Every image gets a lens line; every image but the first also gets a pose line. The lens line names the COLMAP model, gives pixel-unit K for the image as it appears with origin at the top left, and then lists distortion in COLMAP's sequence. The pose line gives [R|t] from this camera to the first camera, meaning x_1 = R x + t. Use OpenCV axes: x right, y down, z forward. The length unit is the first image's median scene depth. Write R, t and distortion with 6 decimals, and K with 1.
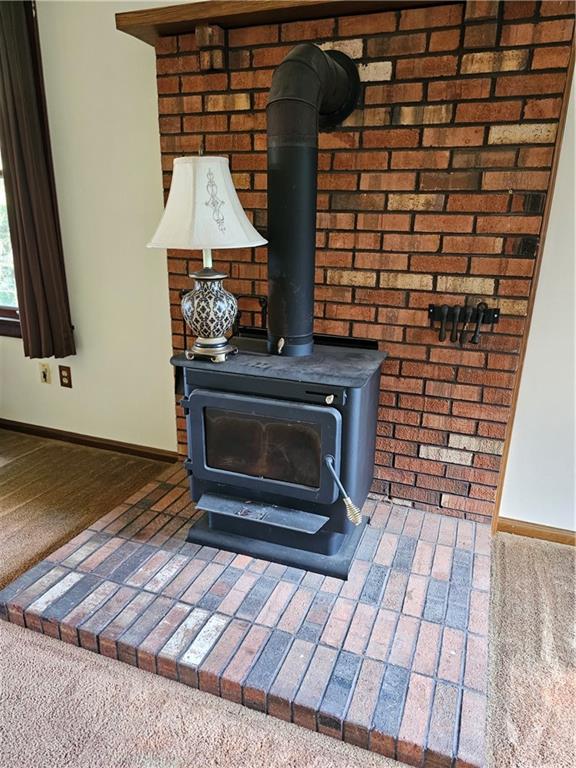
lens RADIAL K [[516.5, 0, 289.5], [0, 516.5, 398.0], [0, 0, 1]] dist [0.007060, 0.000649]
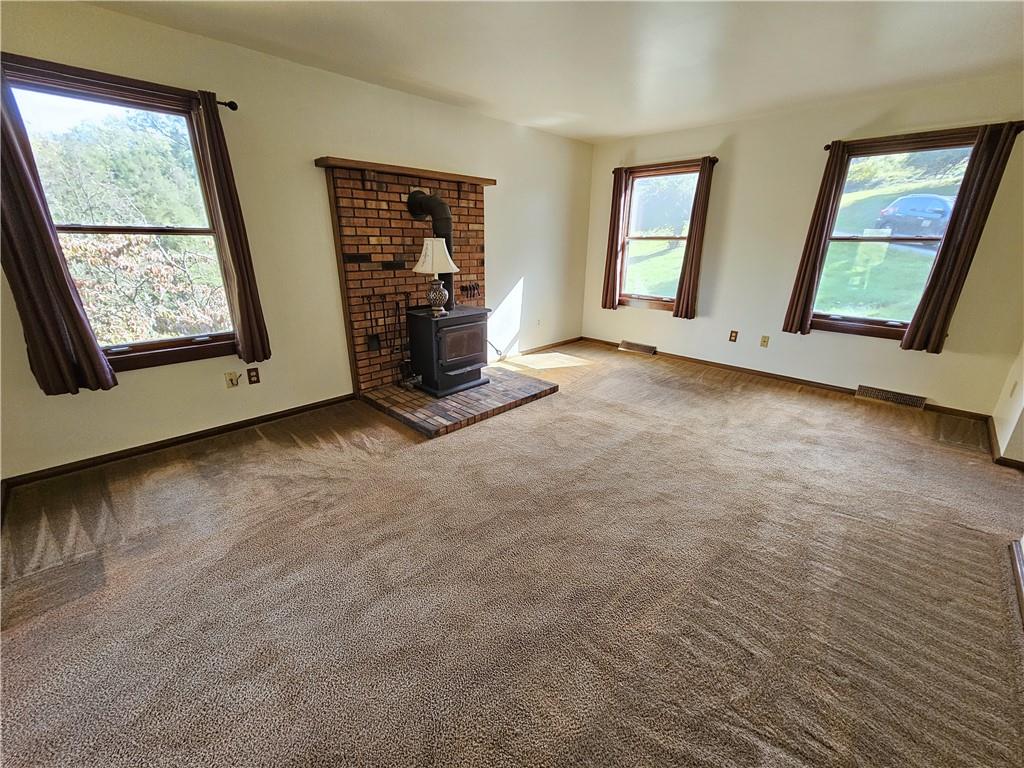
lens RADIAL K [[421.1, 0, 517.6], [0, 421.1, 389.0], [0, 0, 1]] dist [-0.009630, 0.004128]
pose [[0.397830, -0.324756, 0.858059, -1.730432], [0.290858, 0.931656, 0.217758, -0.073514], [-0.870134, 0.162943, 0.465099, -0.203760]]
